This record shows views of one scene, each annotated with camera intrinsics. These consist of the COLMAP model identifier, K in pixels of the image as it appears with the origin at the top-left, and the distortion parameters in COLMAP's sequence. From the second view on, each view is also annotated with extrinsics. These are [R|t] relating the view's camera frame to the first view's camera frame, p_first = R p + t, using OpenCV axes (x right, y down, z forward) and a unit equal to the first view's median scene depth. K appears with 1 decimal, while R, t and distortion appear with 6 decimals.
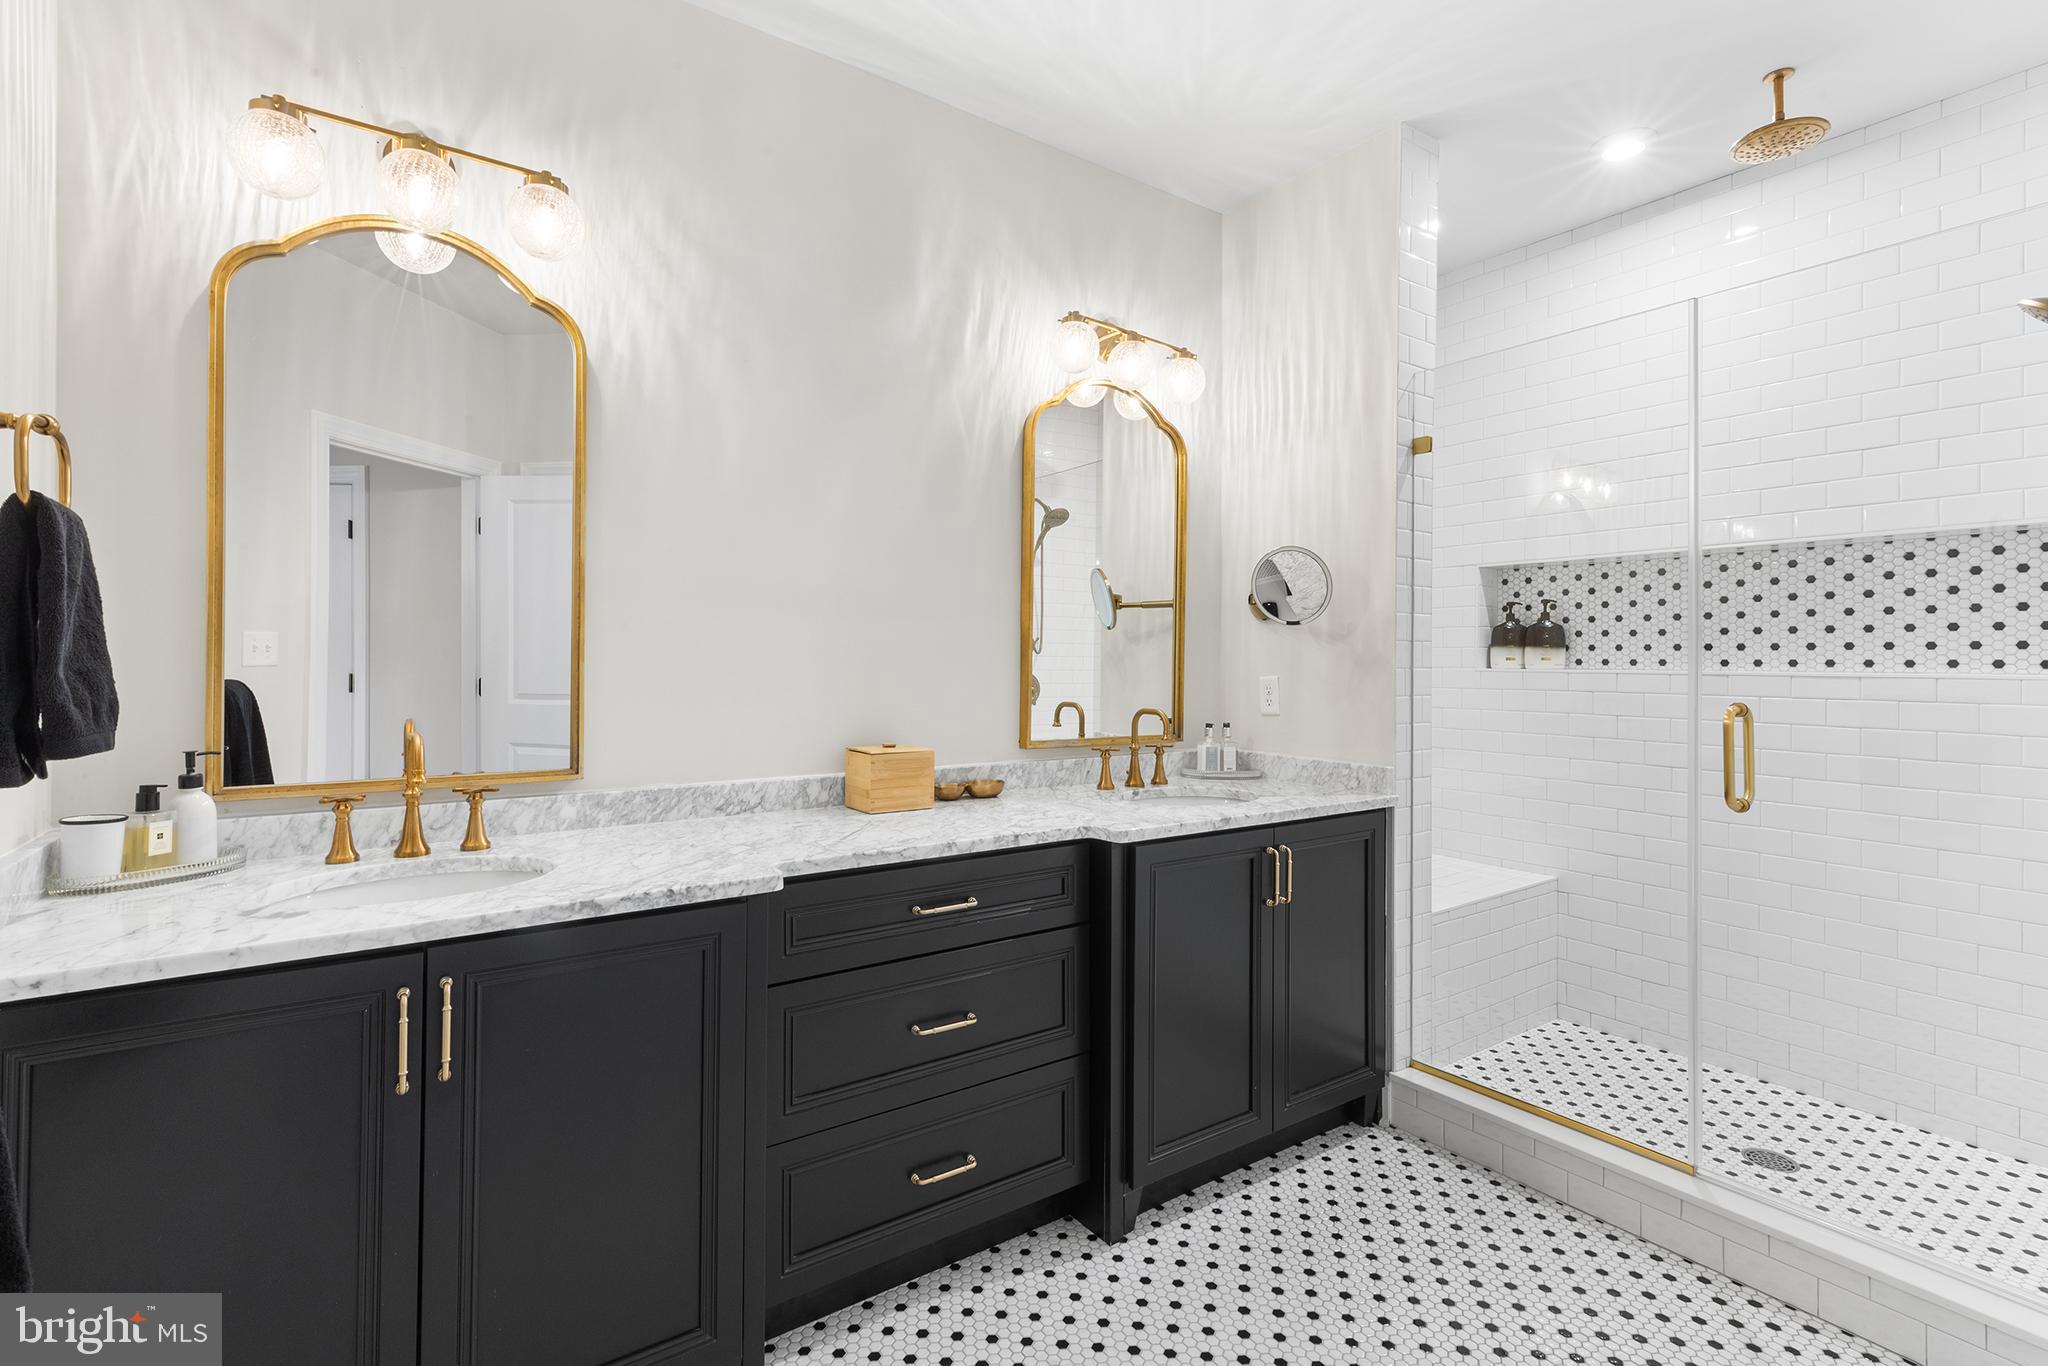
lens RADIAL K [[936.3, 0, 1023.1], [0, 936.3, 668.5], [0, 0, 1]] dist [0.006877, -0.001768]
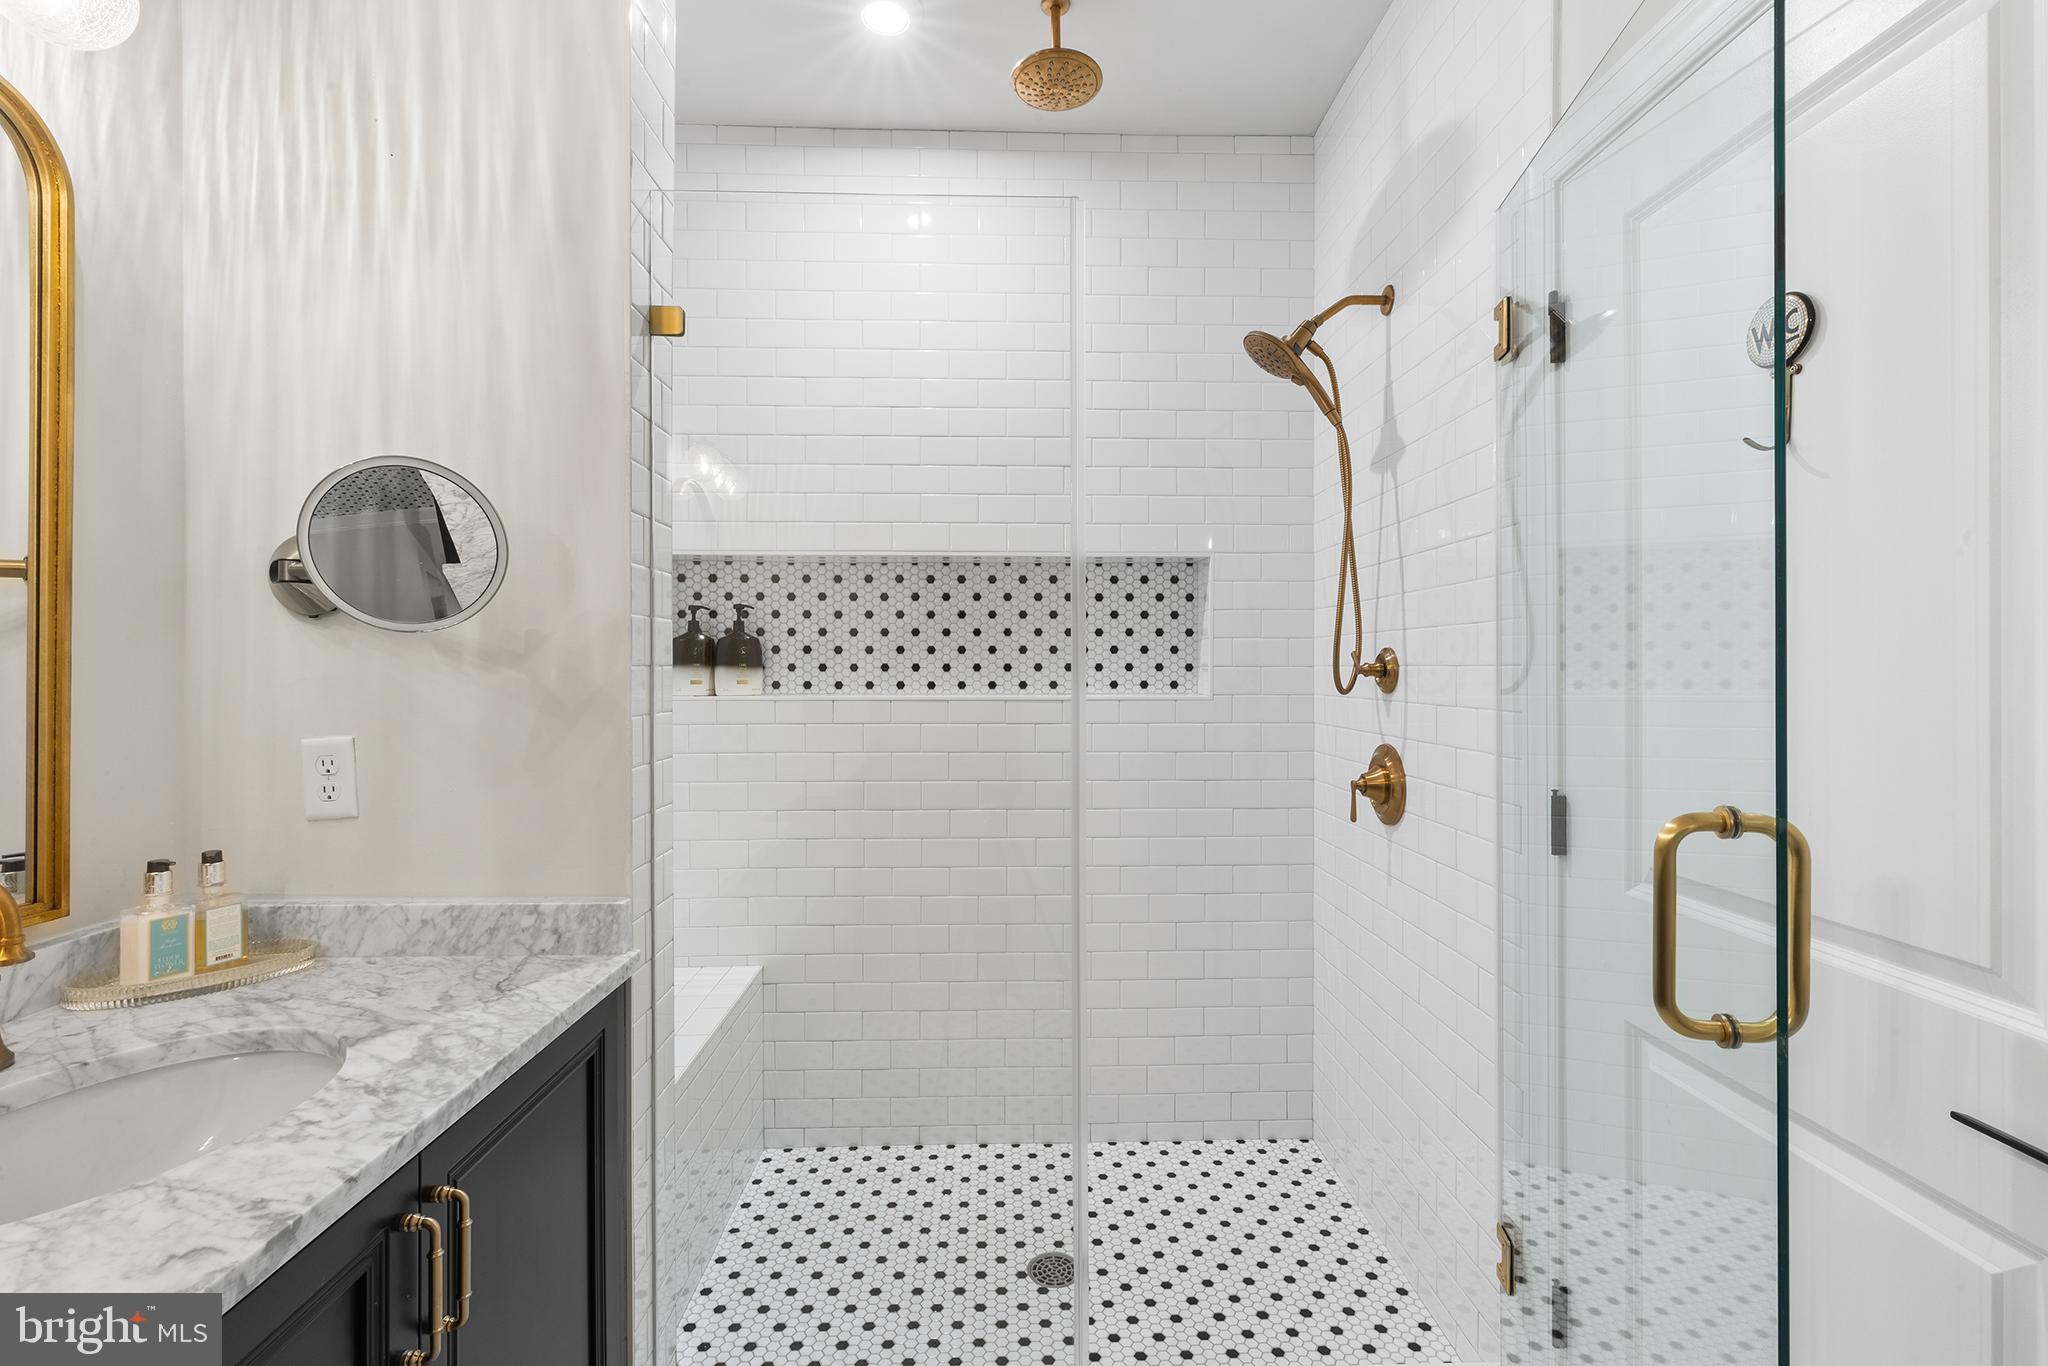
lens RADIAL K [[936.3, 0, 1052.8], [0, 936.3, 669.6], [0, 0, 1]] dist [0.006877, -0.001768]
pose [[0.545284, -0.008904, 0.838204, 0.063686], [0.010442, 0.999938, 0.003829, -0.023625], [-0.838187, 0.006665, 0.545343, 0.426629]]
